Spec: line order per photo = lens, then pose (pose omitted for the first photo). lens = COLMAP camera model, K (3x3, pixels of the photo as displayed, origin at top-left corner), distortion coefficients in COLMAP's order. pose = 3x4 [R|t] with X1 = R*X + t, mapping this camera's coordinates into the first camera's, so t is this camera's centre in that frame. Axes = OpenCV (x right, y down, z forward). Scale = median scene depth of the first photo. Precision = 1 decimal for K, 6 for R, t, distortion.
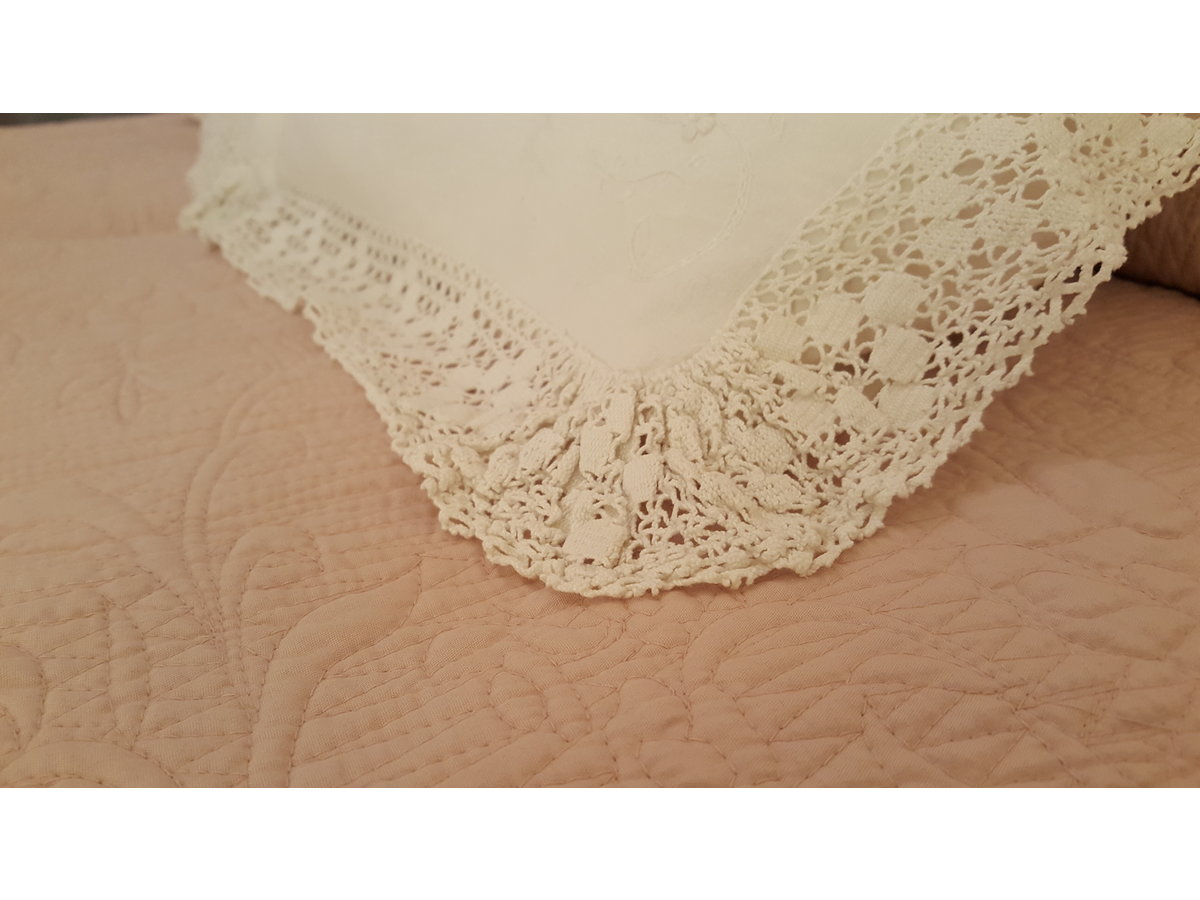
lens RADIAL K [[876.3, 0, 596.4], [0, 876.3, 463.8], [0, 0, 1]] dist [0.148778, -0.247599]
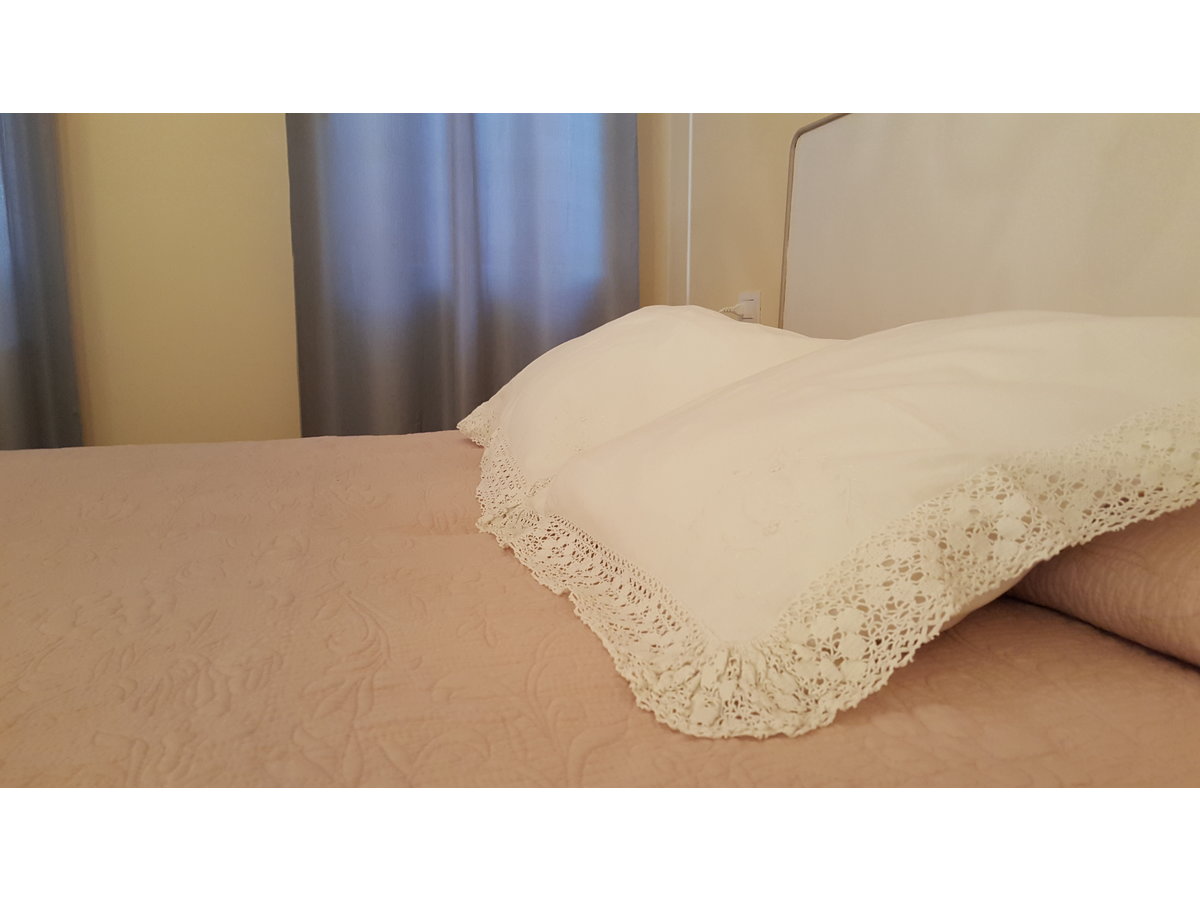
lens RADIAL K [[876.3, 0, 596.4], [0, 876.3, 463.8], [0, 0, 1]] dist [0.148778, -0.247599]
pose [[0.977712, 0.042512, -0.205602, 0.156708], [-0.101516, 0.952924, -0.285711, 0.136654], [0.183777, 0.300215, 0.936001, -1.284058]]
